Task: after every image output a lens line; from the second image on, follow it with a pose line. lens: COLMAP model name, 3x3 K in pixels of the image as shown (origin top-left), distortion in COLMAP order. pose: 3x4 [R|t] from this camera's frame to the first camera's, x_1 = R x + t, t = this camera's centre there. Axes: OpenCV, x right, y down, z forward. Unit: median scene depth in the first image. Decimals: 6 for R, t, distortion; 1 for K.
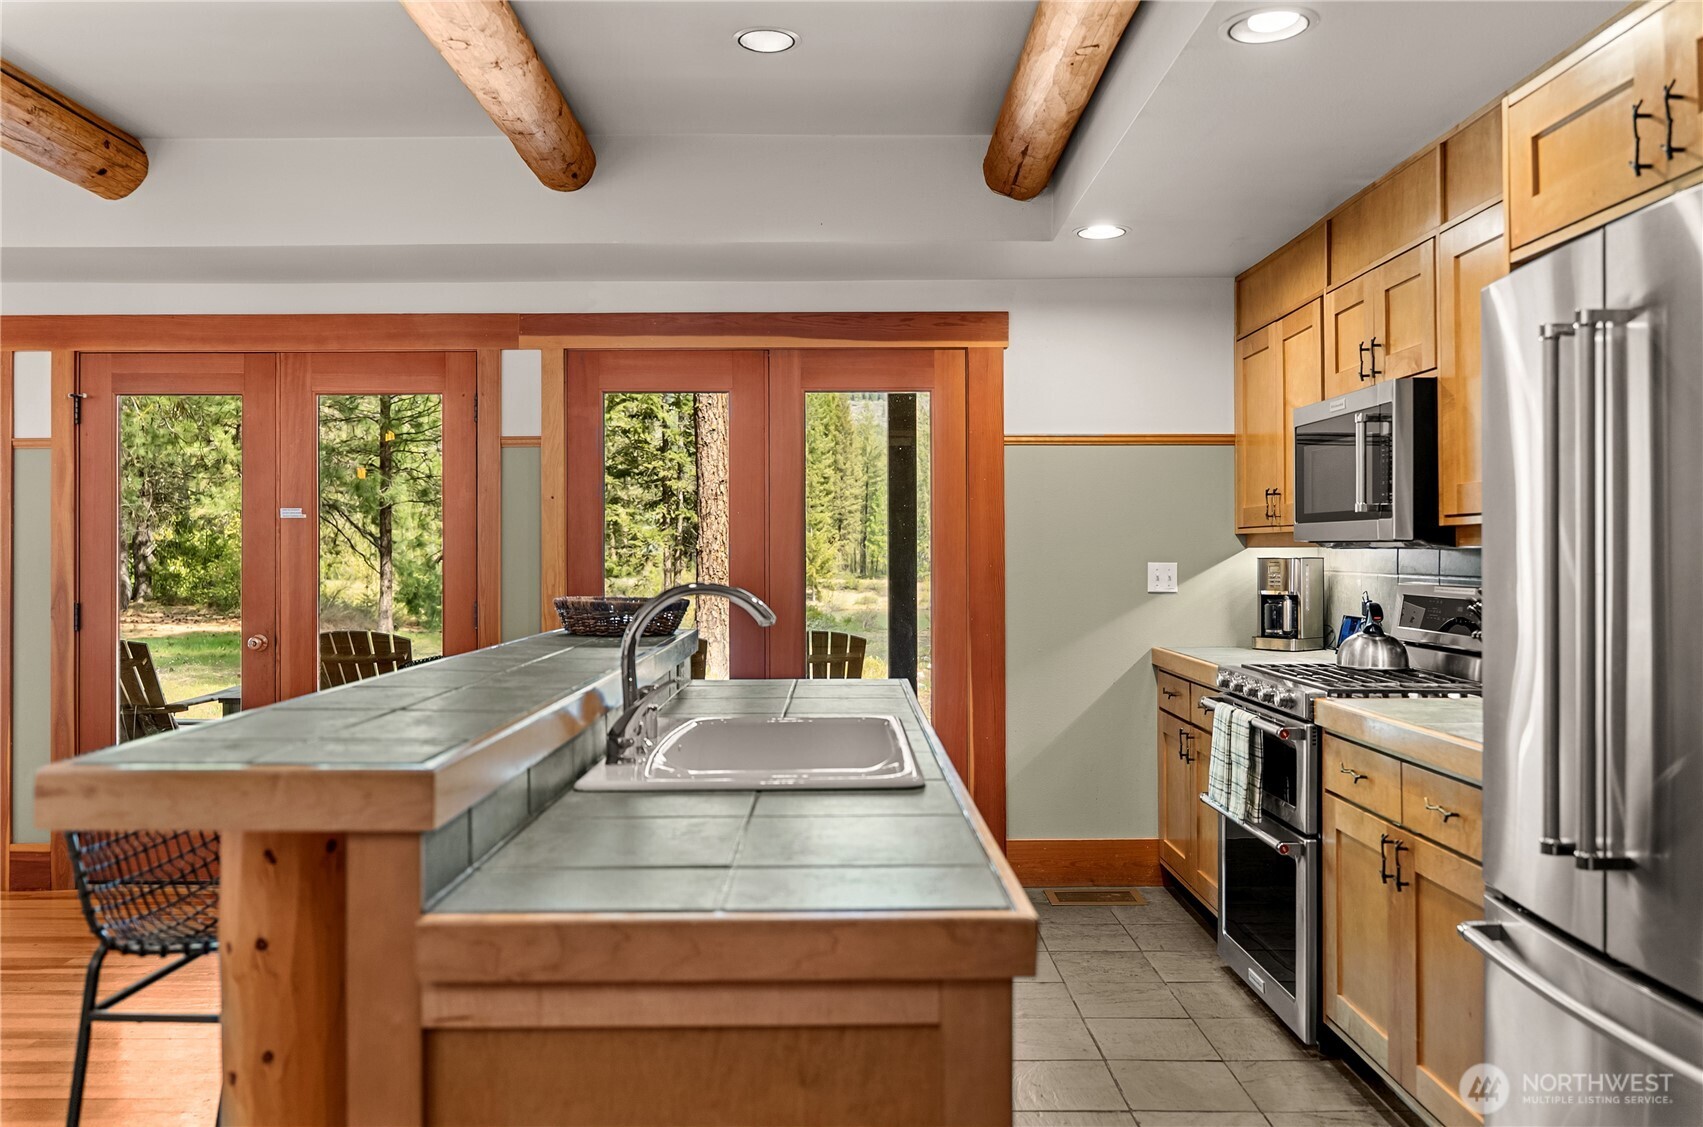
lens RADIAL K [[1315.6, 0, 845.2], [0, 1315.6, 550.6], [0, 0, 1]] dist [-0.015462, 0.014237]
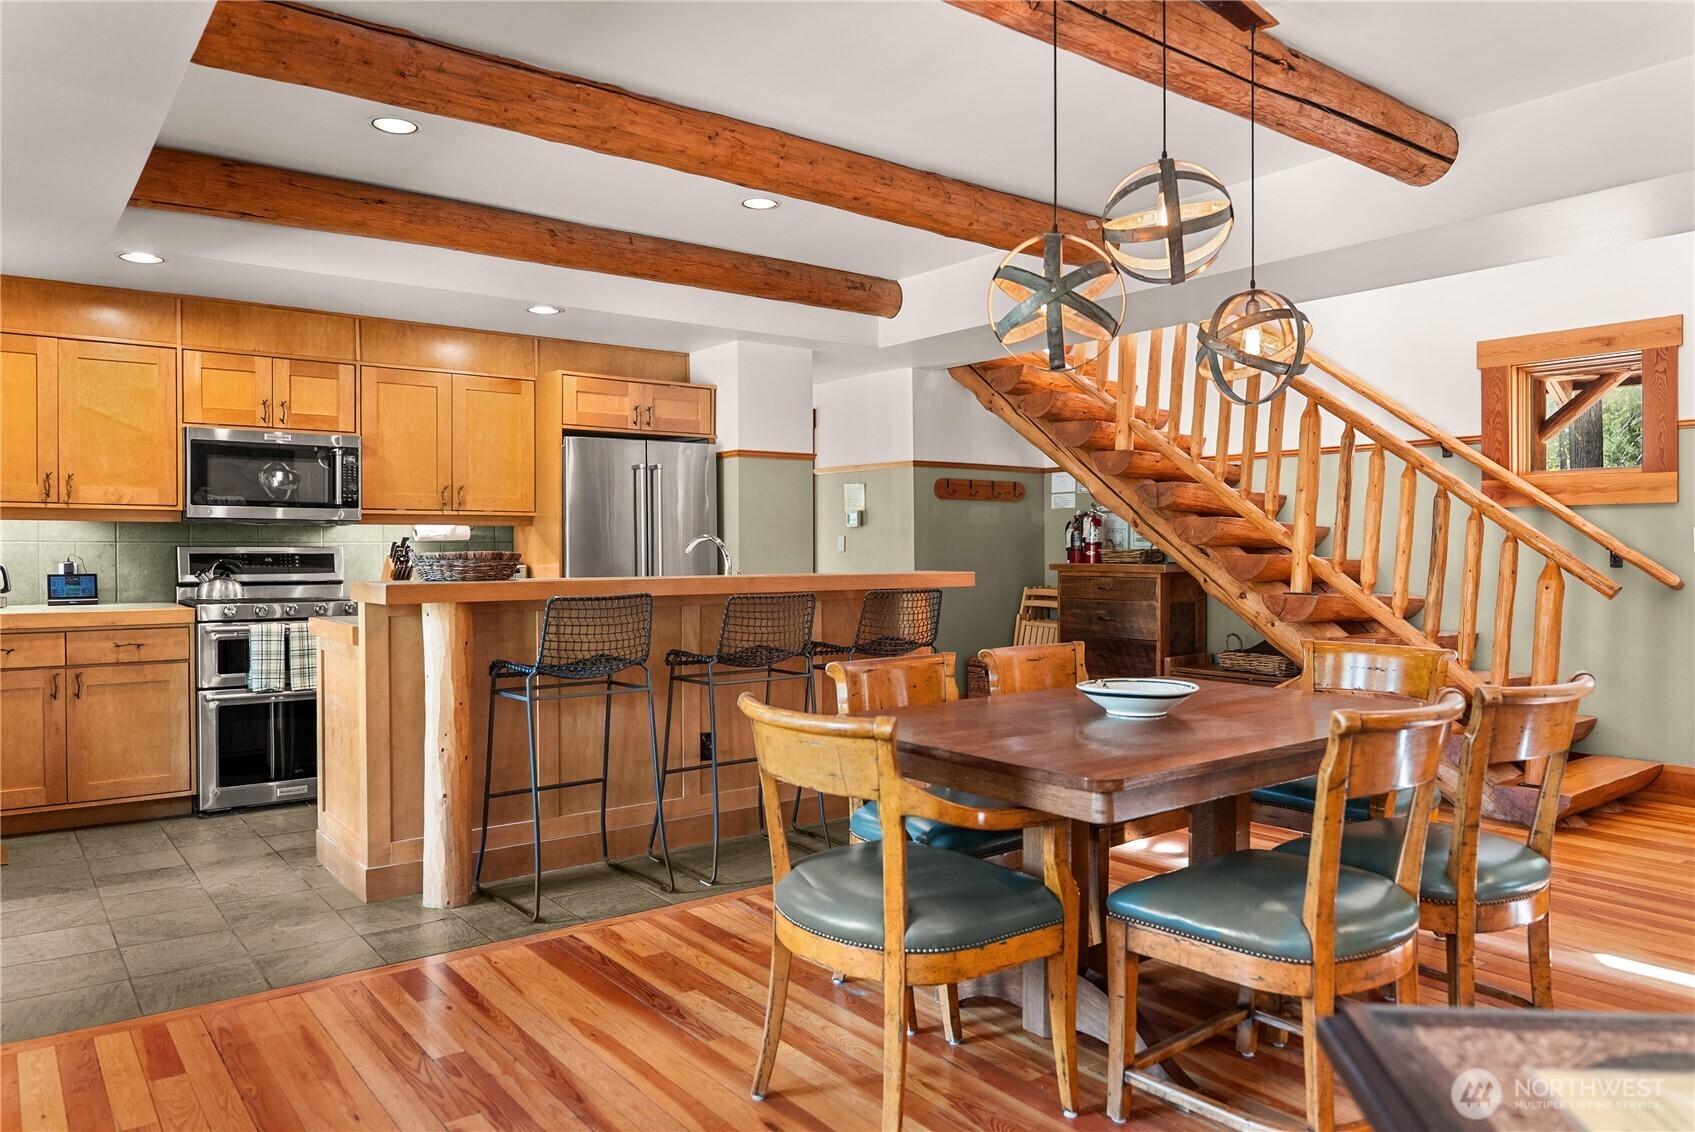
lens RADIAL K [[1162.3, 0, 834.9], [0, 1162.3, 562.4], [0, 0, 1]] dist [-0.009392, -0.009849]
pose [[-0.595456, -0.006481, 0.803362, -0.896663], [-0.000759, 0.999972, 0.007504, 0.026217], [-0.803388, 0.003859, -0.595444, 0.961969]]
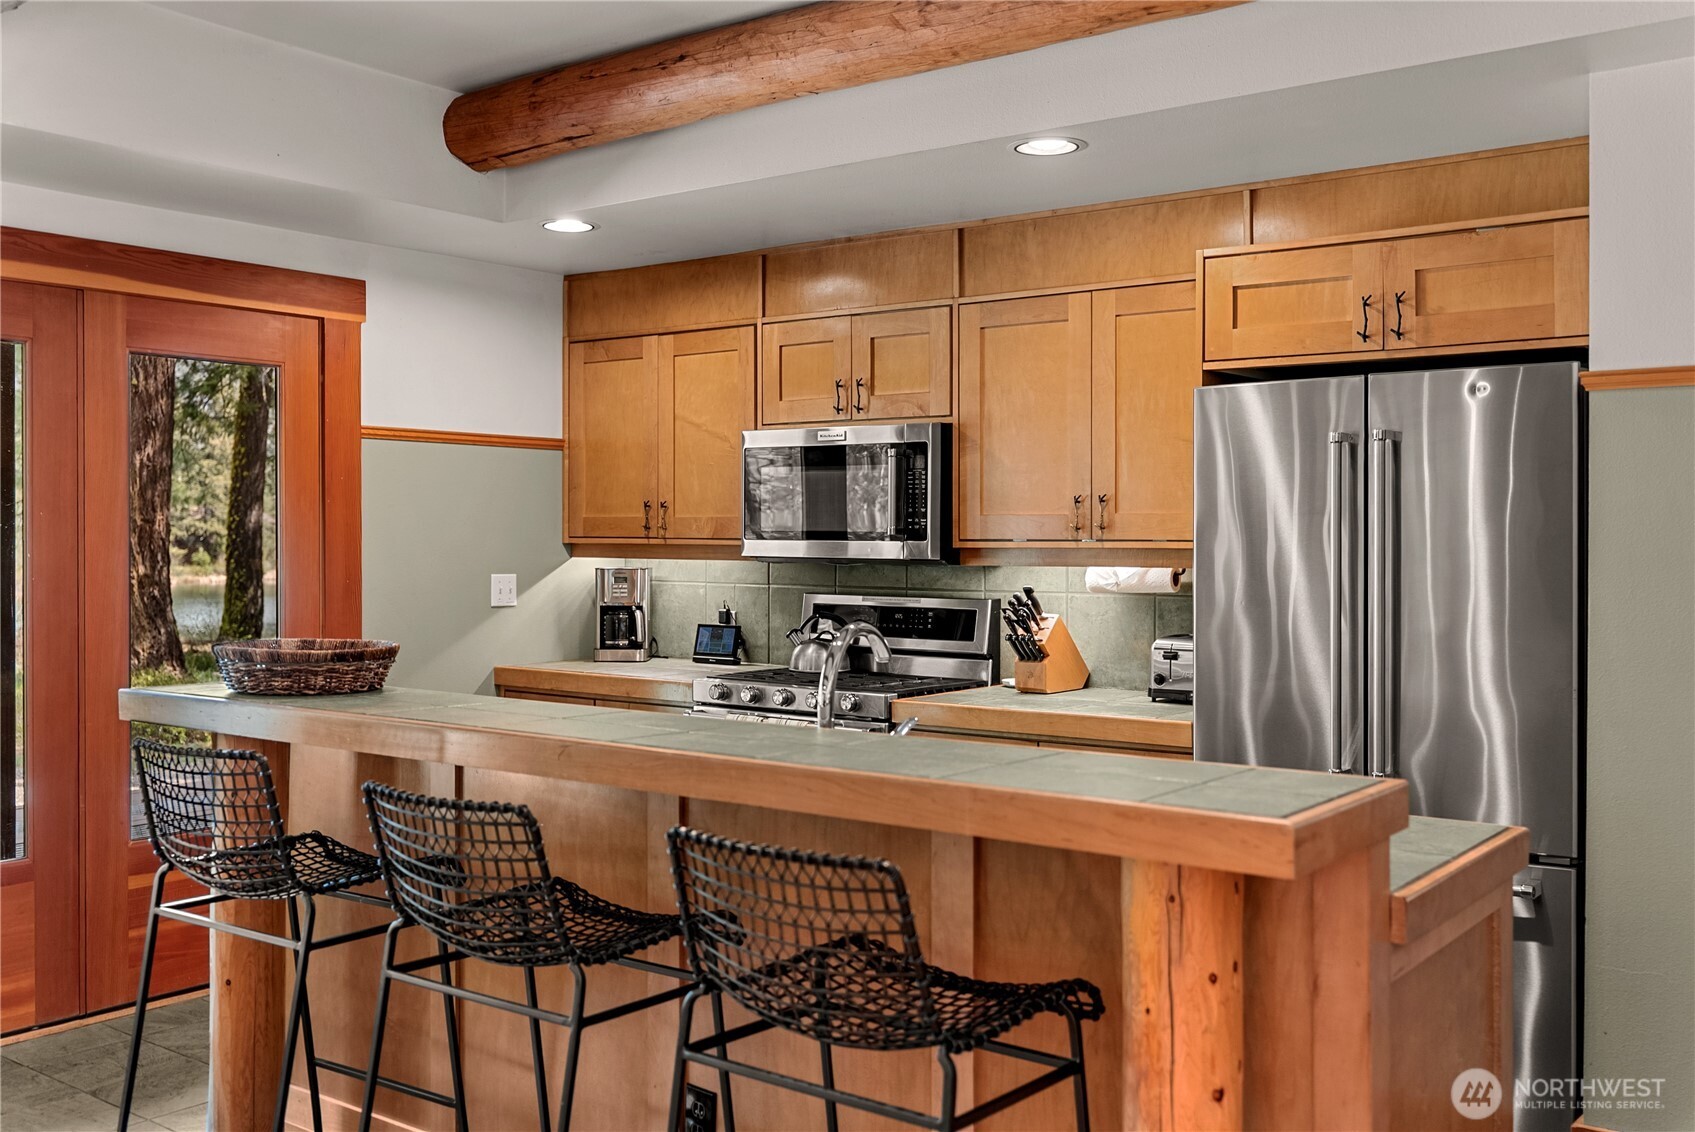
lens RADIAL K [[1582.9, 0, 836.3], [0, 1582.9, 539.9], [0, 0, 1]] dist [0.002005, 0.000000]
pose [[0.614609, 0.001327, 0.788831, -0.495482], [-0.007081, 0.999968, 0.003835, -0.020636], [-0.788800, -0.007943, 0.614599, 0.131397]]
